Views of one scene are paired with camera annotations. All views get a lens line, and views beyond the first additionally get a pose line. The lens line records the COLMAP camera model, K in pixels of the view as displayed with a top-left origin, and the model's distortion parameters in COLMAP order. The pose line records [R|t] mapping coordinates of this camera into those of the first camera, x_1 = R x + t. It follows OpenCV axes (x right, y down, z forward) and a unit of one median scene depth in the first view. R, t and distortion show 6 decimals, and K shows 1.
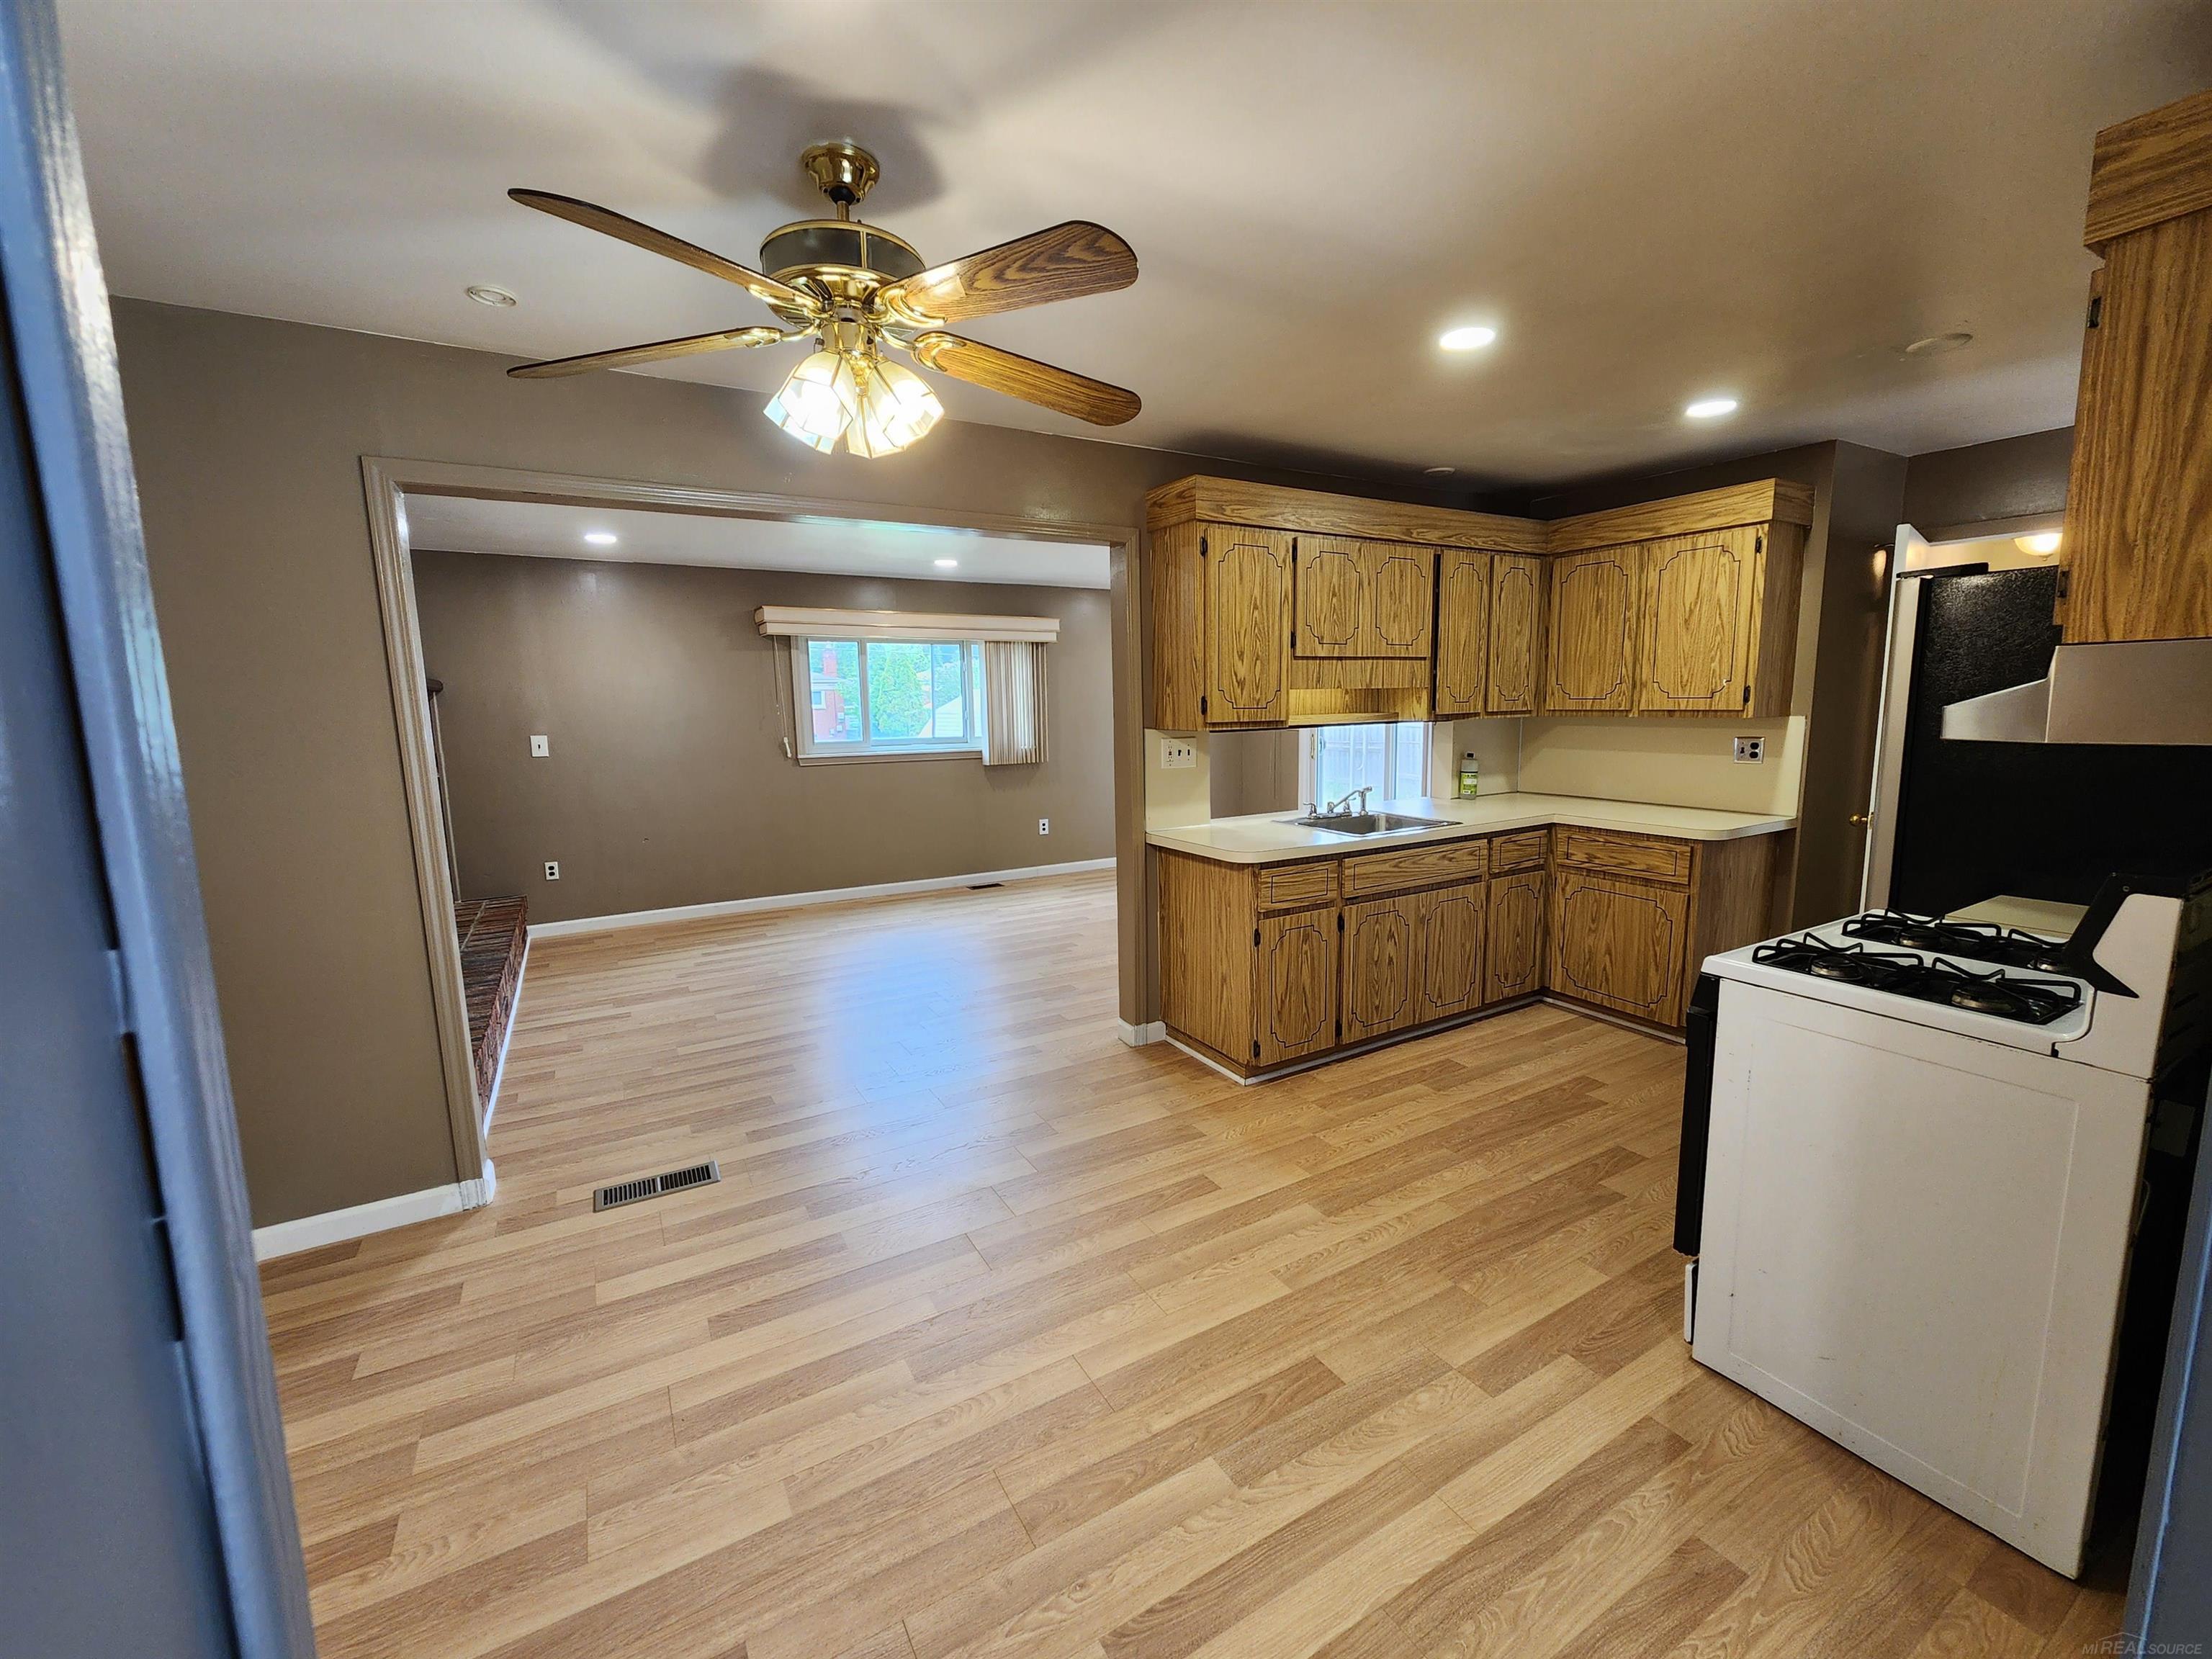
lens RADIAL K [[908.1, 0, 1118.1], [0, 908.1, 824.1], [0, 0, 1]] dist [0.000584, -0.000553]
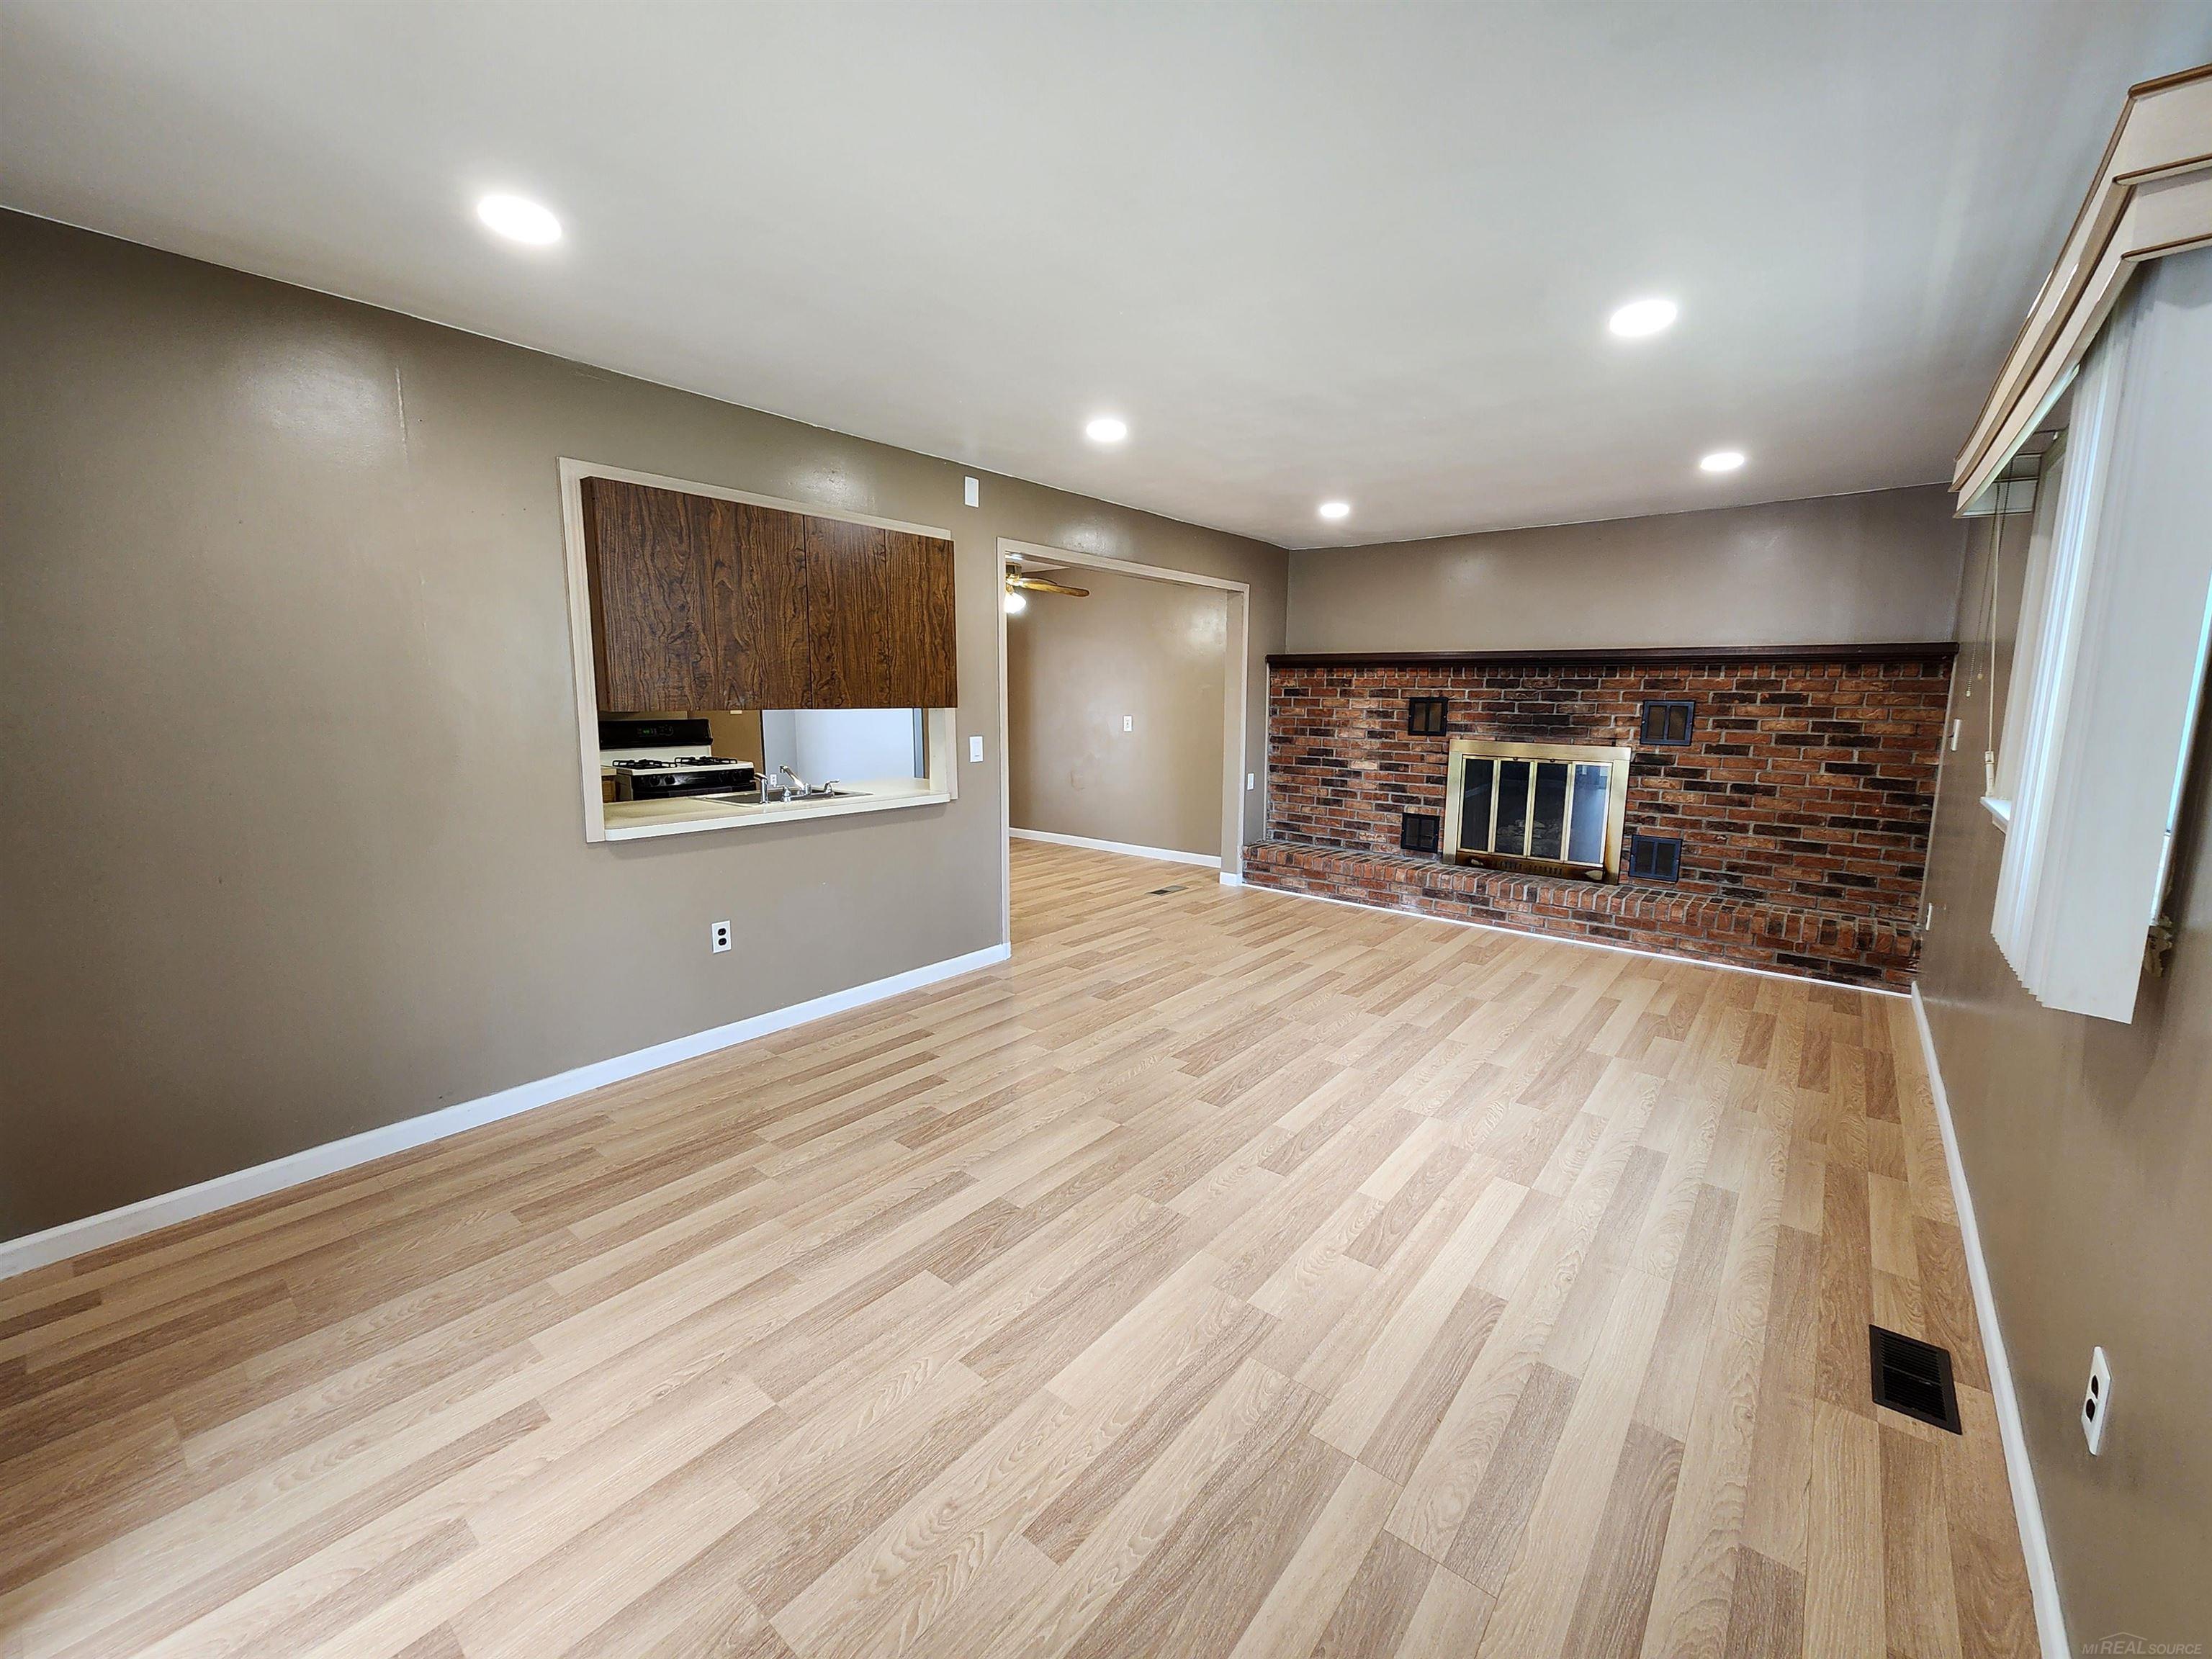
lens RADIAL K [[903.6, 0, 1113.9], [0, 903.6, 825.0], [0, 0, 1]] dist [-0.000214, -0.000069]
pose [[-0.935409, 0.064526, -0.347629, 0.304775], [-0.037984, 0.959176, 0.280248, -0.301404], [0.351521, 0.275351, -0.894771, 2.267682]]
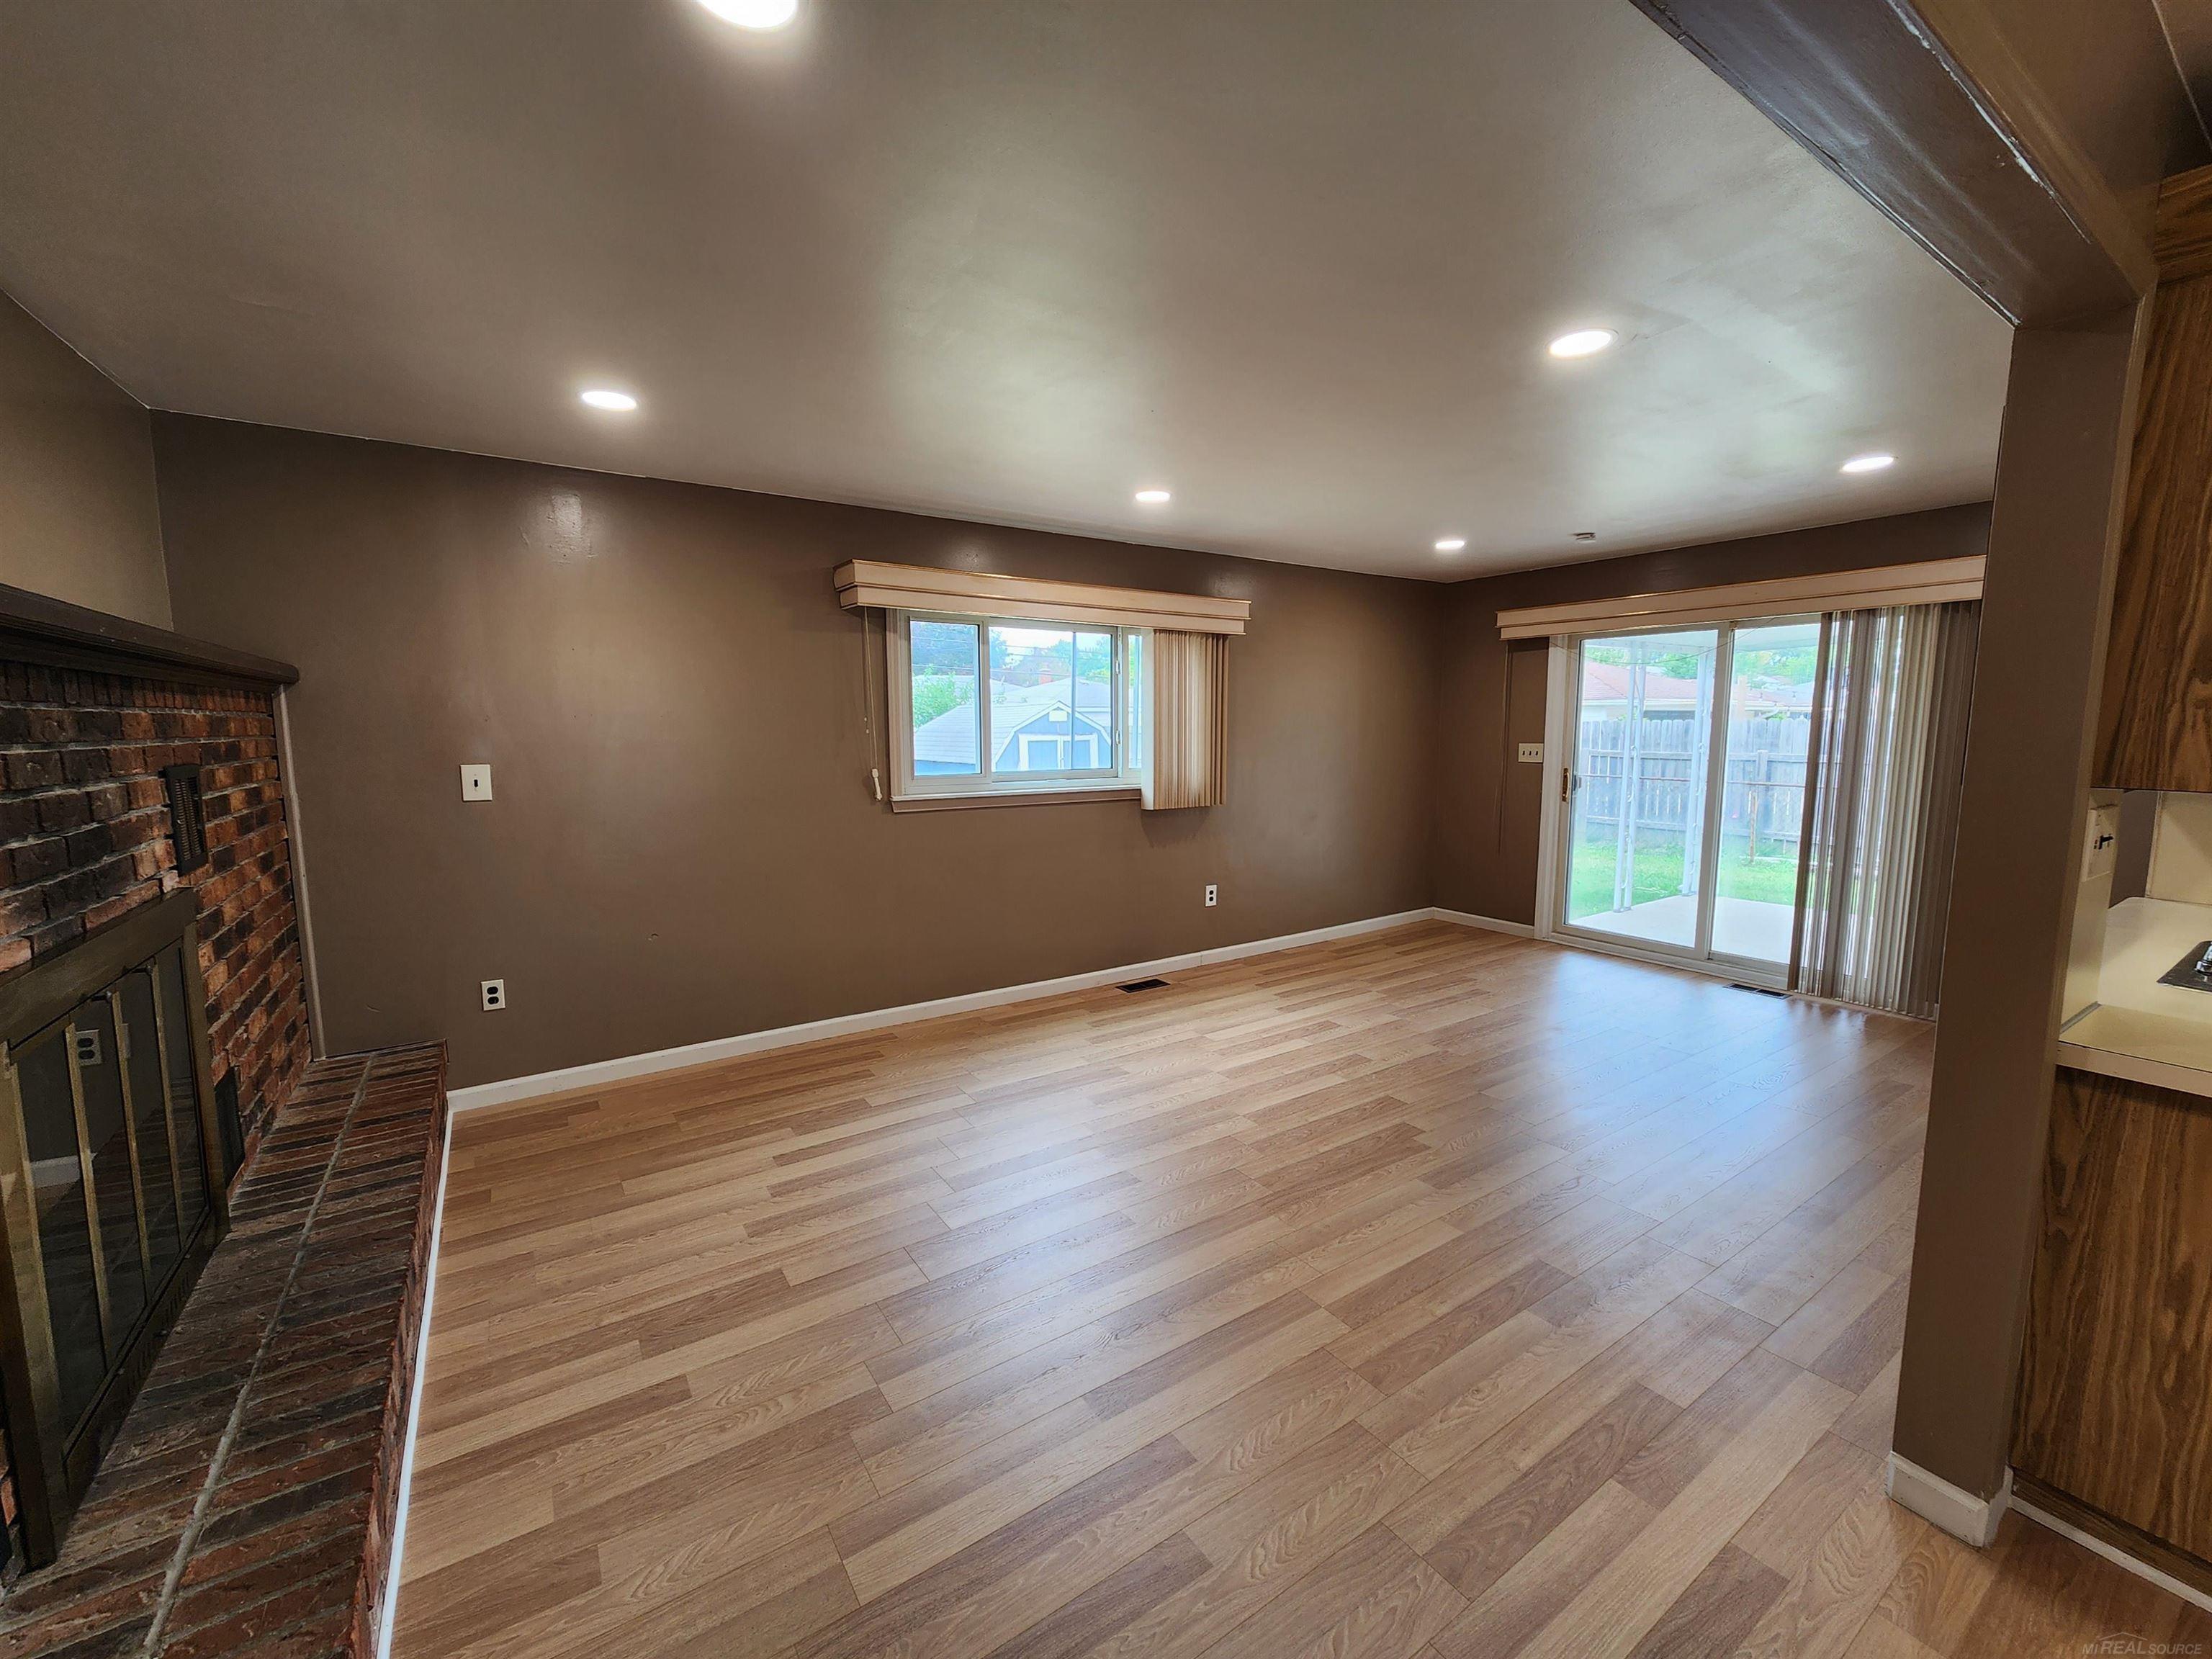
lens RADIAL K [[903.6, 0, 1113.9], [0, 903.6, 825.0], [0, 0, 1]] dist [-0.000214, -0.000069]
pose [[0.997799, 0.007385, 0.065905, -0.435110], [-0.006049, 0.999773, -0.020445, -0.079636], [-0.066041, 0.020001, 0.997616, 0.644925]]
